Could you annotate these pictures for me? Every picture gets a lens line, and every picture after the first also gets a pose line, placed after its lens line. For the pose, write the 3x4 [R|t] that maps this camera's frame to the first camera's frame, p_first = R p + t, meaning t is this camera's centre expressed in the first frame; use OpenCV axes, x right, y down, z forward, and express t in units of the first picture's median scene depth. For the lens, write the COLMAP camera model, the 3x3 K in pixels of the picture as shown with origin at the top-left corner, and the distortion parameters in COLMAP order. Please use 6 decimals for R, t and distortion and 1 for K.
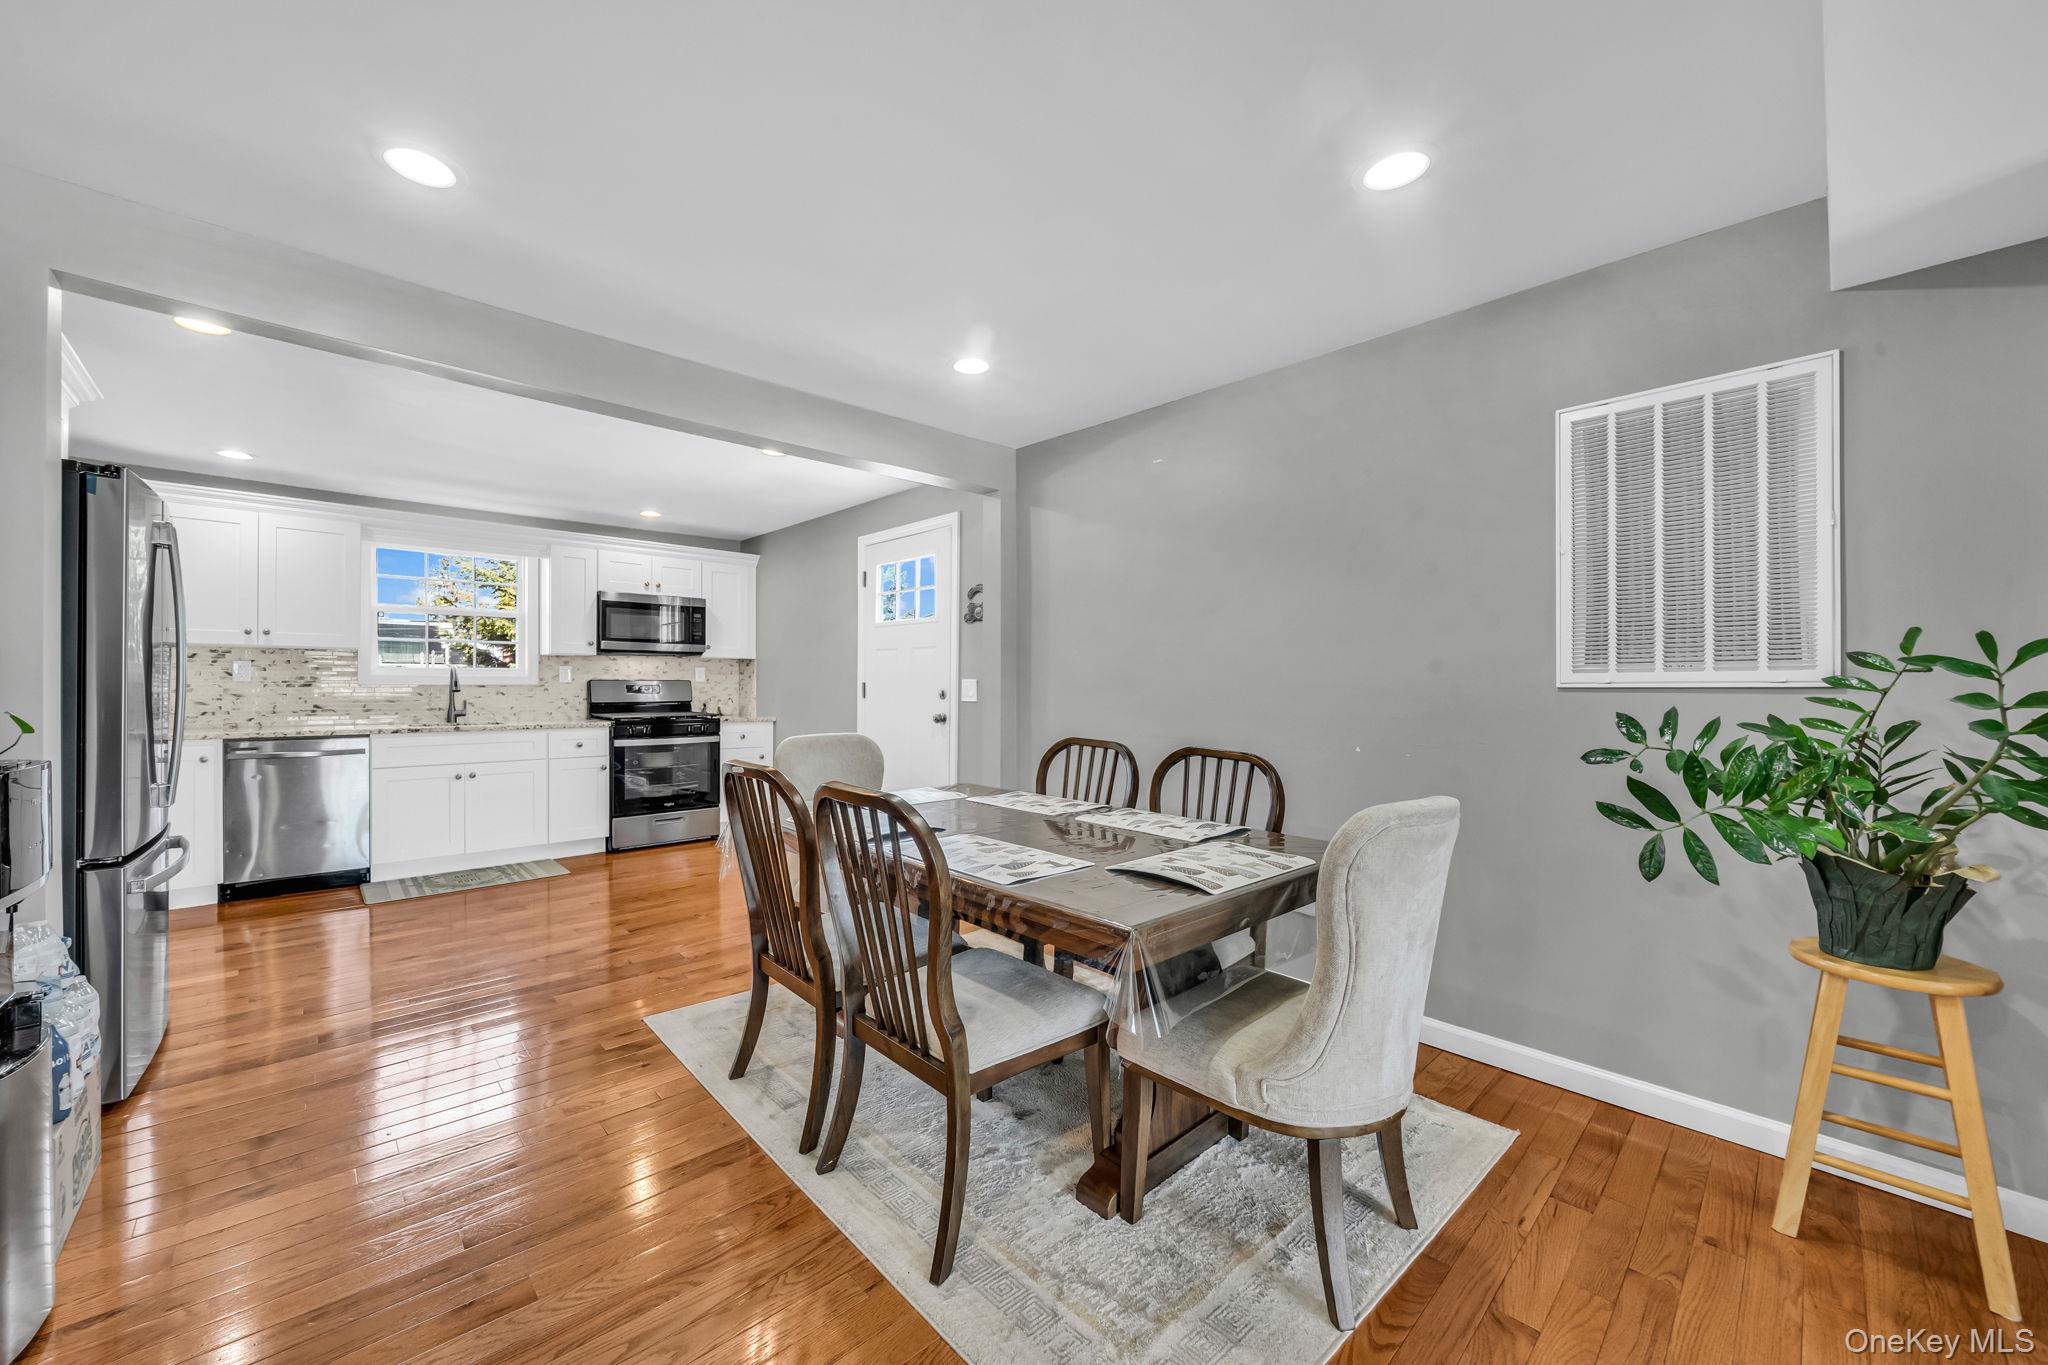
lens RADIAL K [[805.7, 0, 1020.5], [0, 805.7, 687.6], [0, 0, 1]] dist [-0.001779, -0.000245]
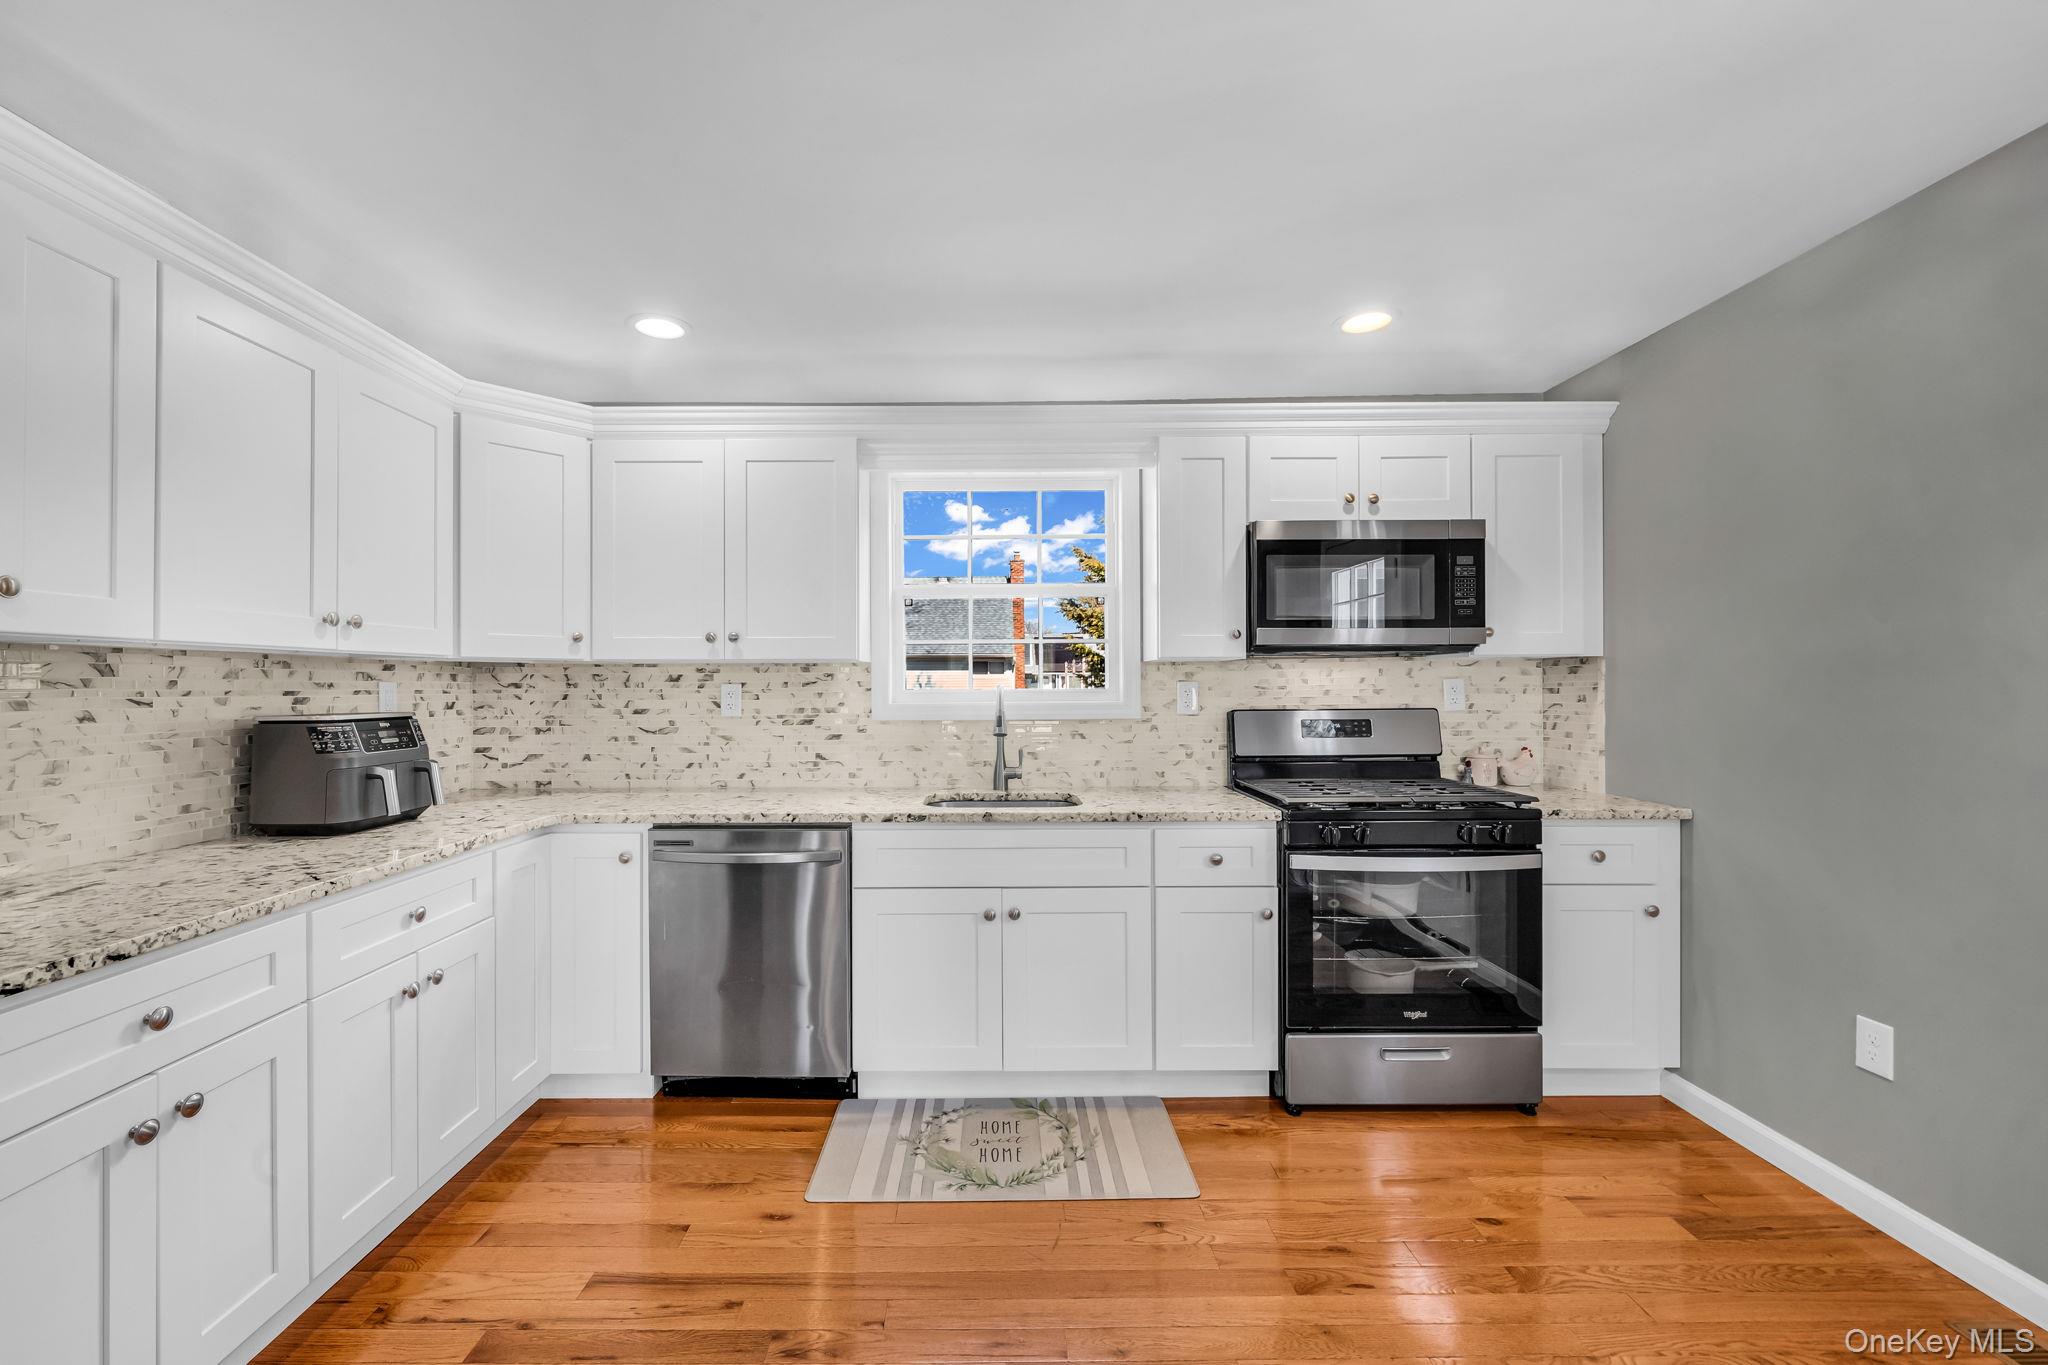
lens RADIAL K [[842.3, 0, 953.5], [0, 842.3, 688.5], [0, 0, 1]] dist [-0.000989, -0.000013]
pose [[0.704928, -0.007280, -0.709241, -0.304425], [0.003818, 0.999972, -0.006470, -0.020918], [0.709268, 0.001854, 0.704936, 0.542769]]
